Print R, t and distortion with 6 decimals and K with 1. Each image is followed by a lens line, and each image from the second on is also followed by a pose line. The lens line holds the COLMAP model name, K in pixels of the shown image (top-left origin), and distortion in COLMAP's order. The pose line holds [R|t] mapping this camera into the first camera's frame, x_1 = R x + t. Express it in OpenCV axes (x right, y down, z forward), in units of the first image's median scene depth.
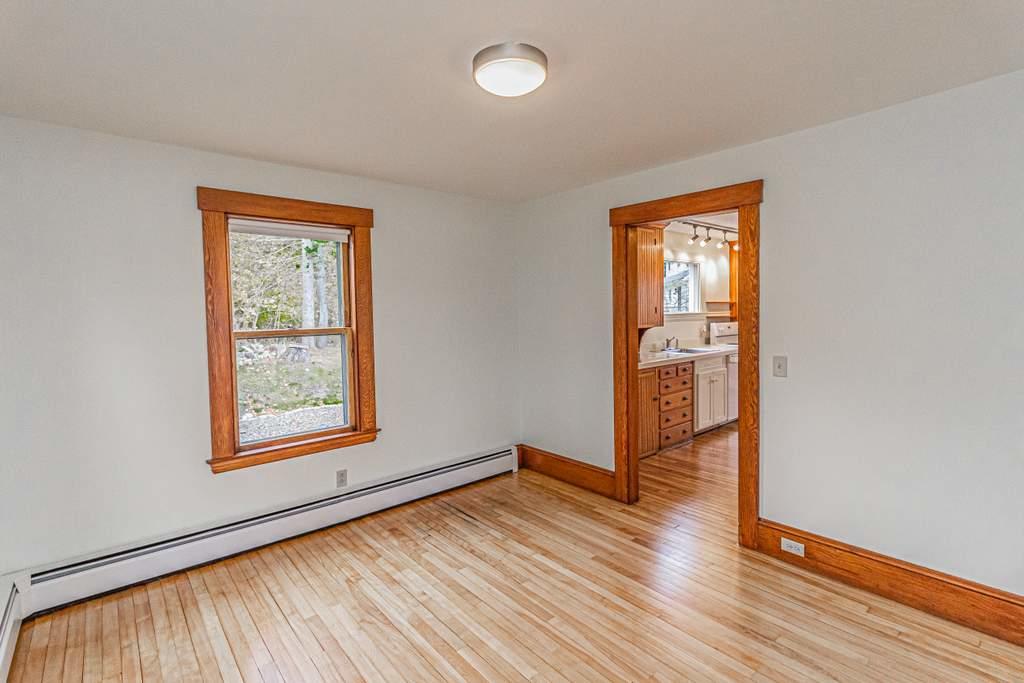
lens RADIAL K [[479.0, 0, 511.9], [0, 479.0, 335.4], [0, 0, 1]] dist [0.013541, 0.000387]
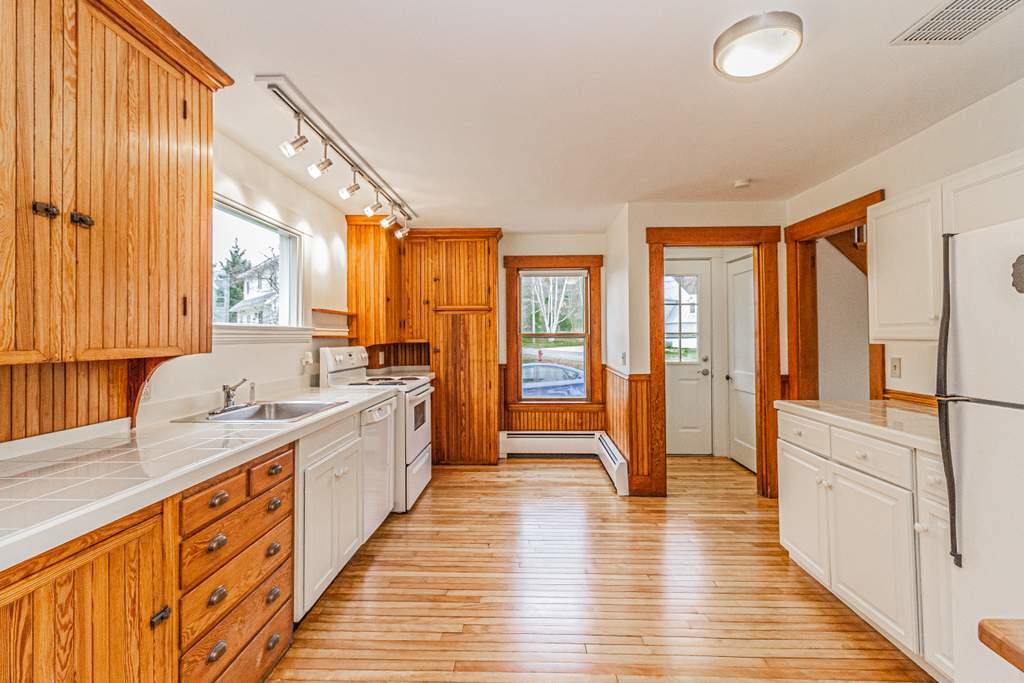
lens RADIAL K [[479.0, 0, 513.1], [0, 479.0, 335.5], [0, 0, 1]] dist [0.013541, 0.000387]
pose [[0.682198, 0.022680, 0.730815, 0.191888], [0.017663, 0.998716, -0.047483, -0.010686], [-0.730954, 0.045301, 0.680922, 0.545918]]
